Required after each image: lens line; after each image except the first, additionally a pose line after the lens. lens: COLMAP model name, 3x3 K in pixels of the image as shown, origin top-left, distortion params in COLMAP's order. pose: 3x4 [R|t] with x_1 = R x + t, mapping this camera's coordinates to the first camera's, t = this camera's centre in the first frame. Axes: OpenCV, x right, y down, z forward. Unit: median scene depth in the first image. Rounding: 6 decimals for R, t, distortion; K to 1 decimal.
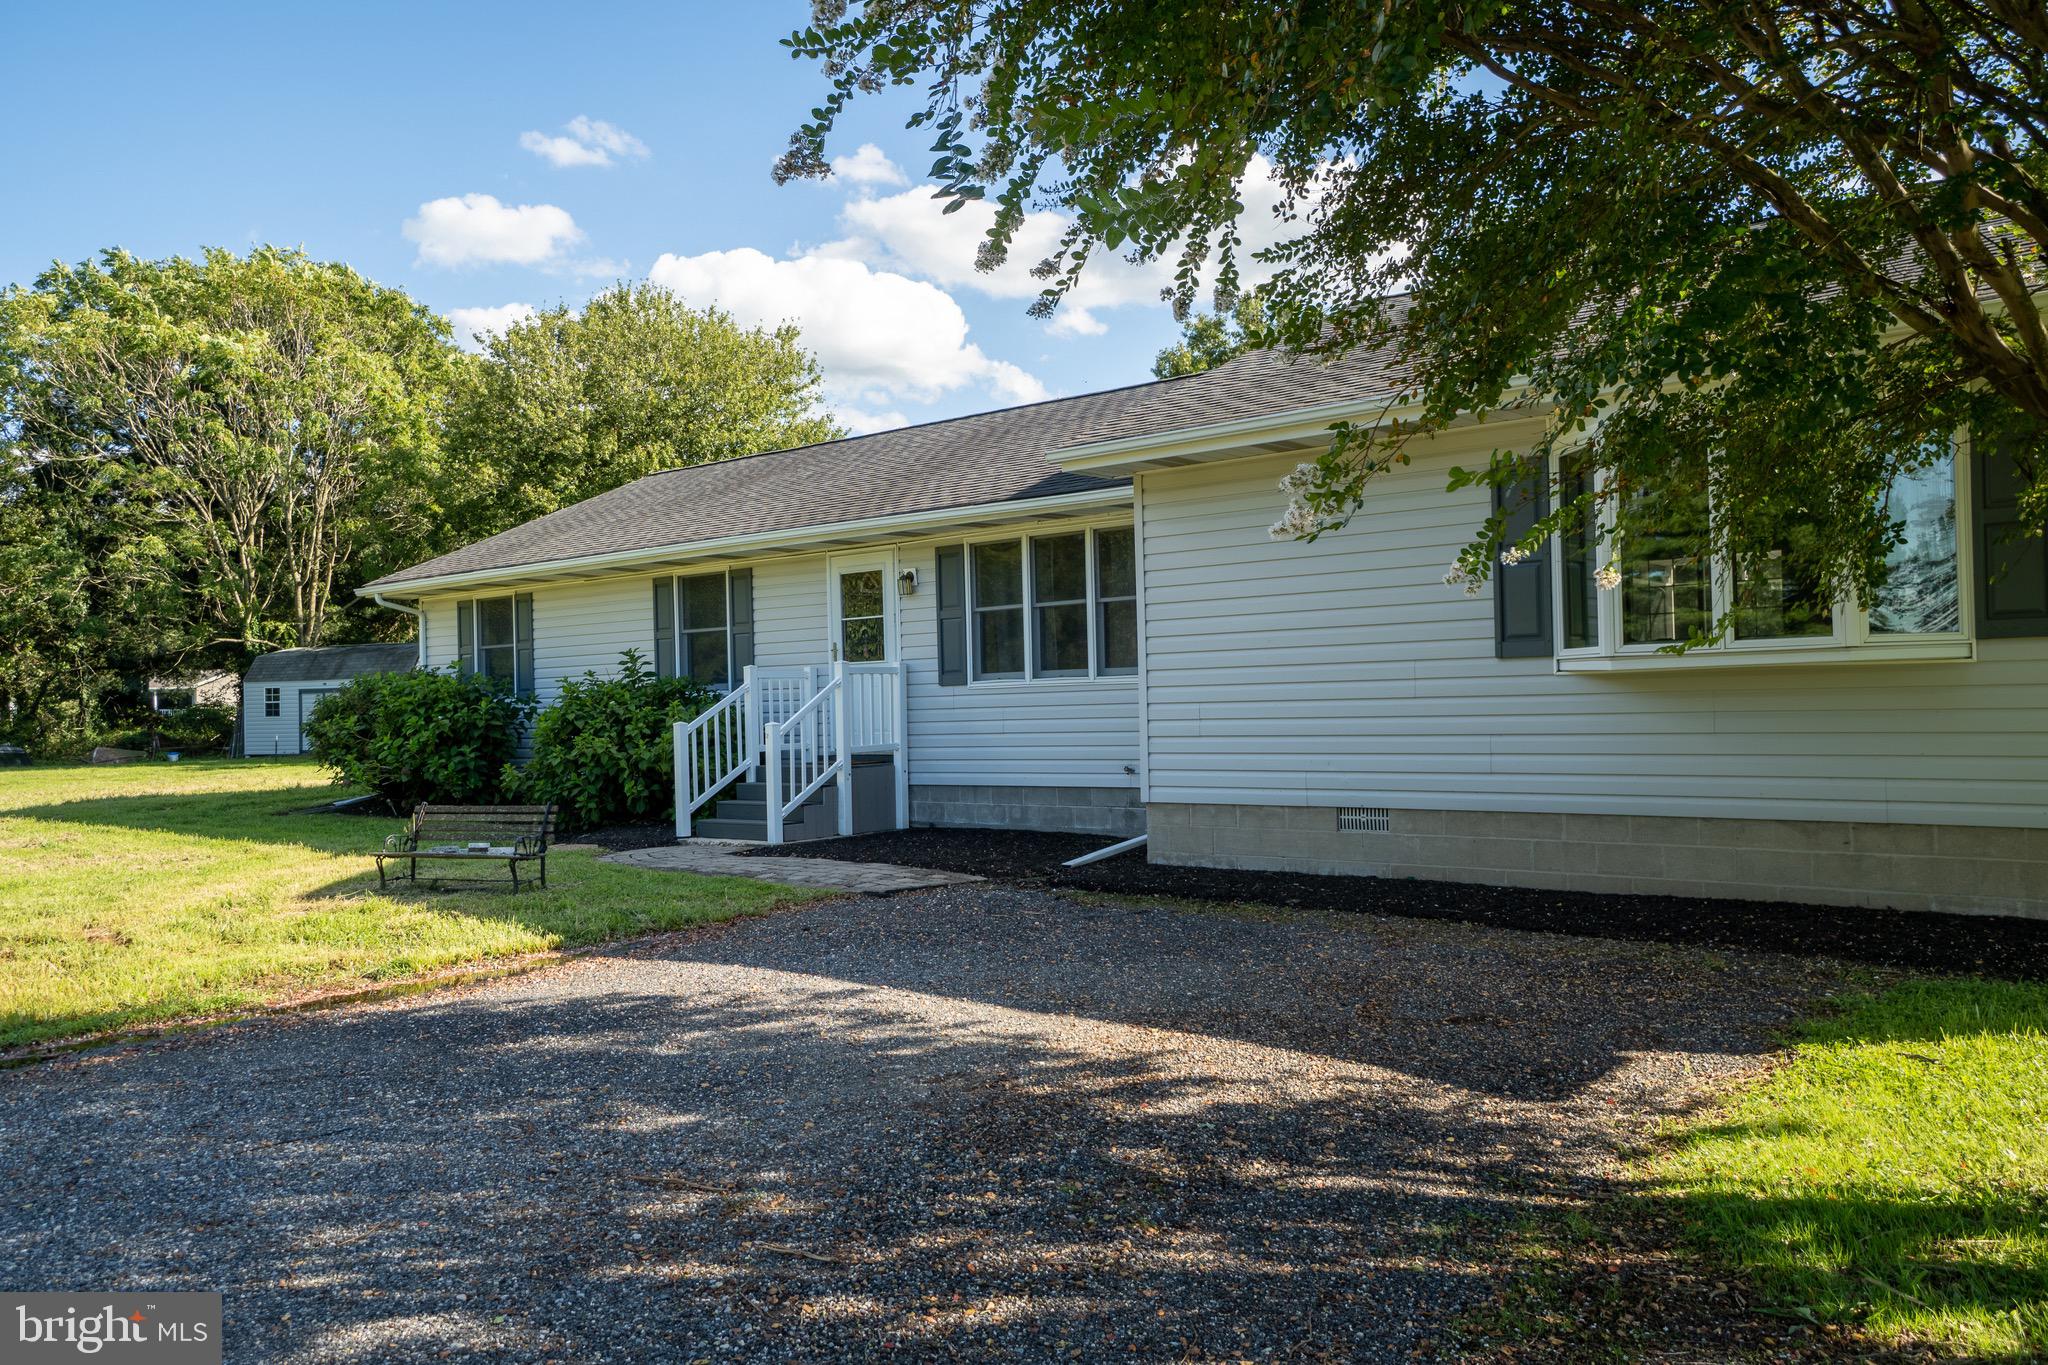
lens RADIAL K [[1527.0, 0, 1024.0], [0, 1527.0, 682.5], [0, 0, 1]] dist [0.020224, -0.001063]
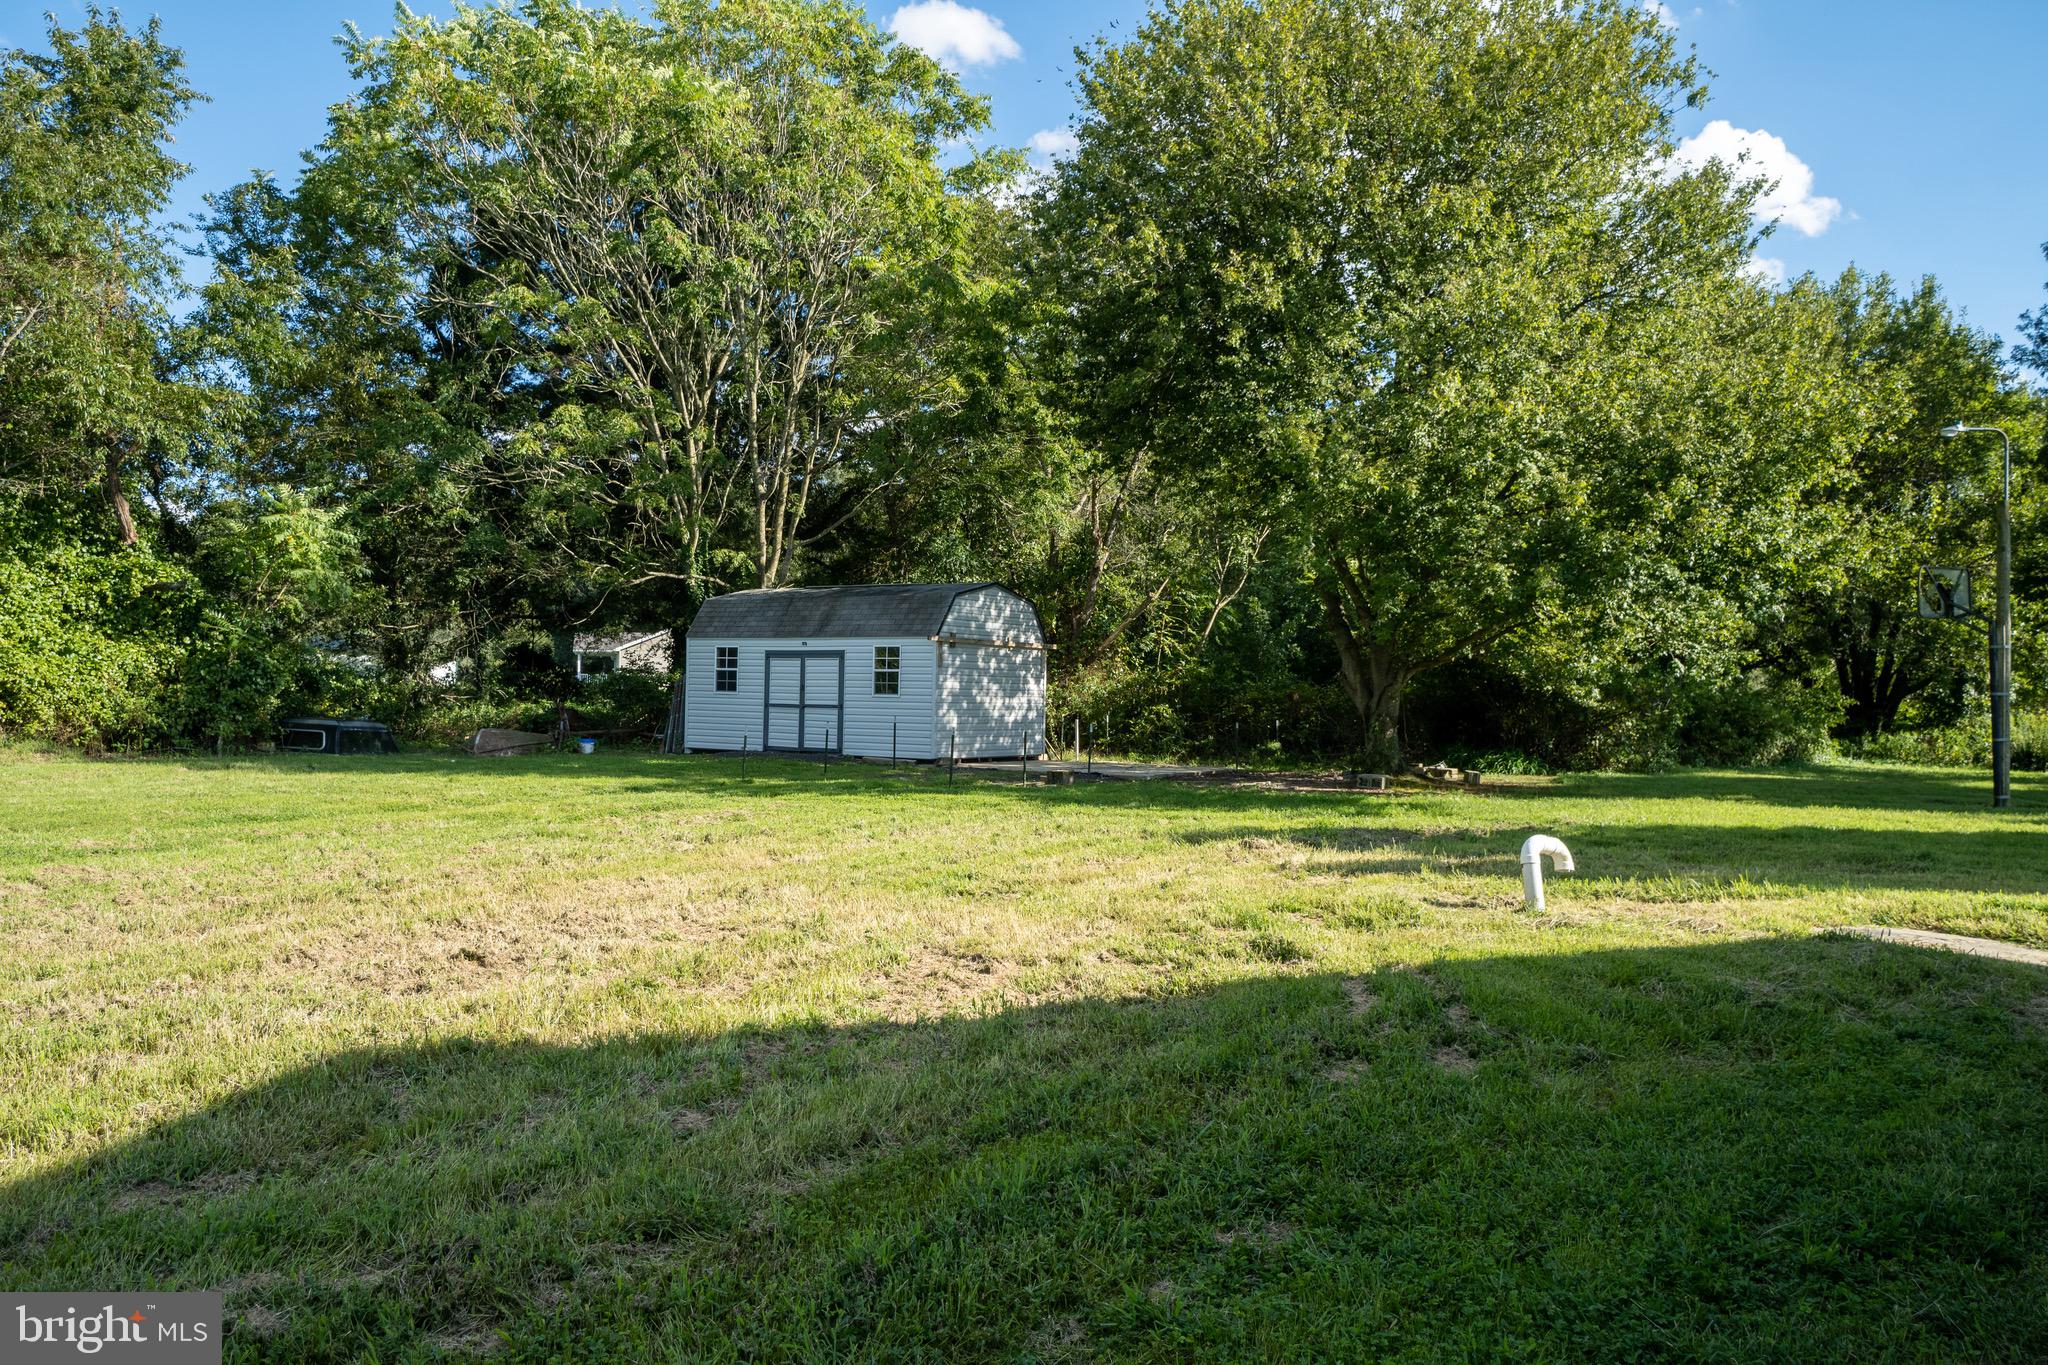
lens RADIAL K [[1527.4, 0, 1024.0], [0, 1527.4, 682.5], [0, 0, 1]] dist [0.029096, 0.007868]
pose [[0.971894, 0.036891, -0.232509, -0.201846], [-0.035058, 0.999313, 0.012010, 0.005821], [0.232793, -0.003521, 0.972520, 0.371968]]
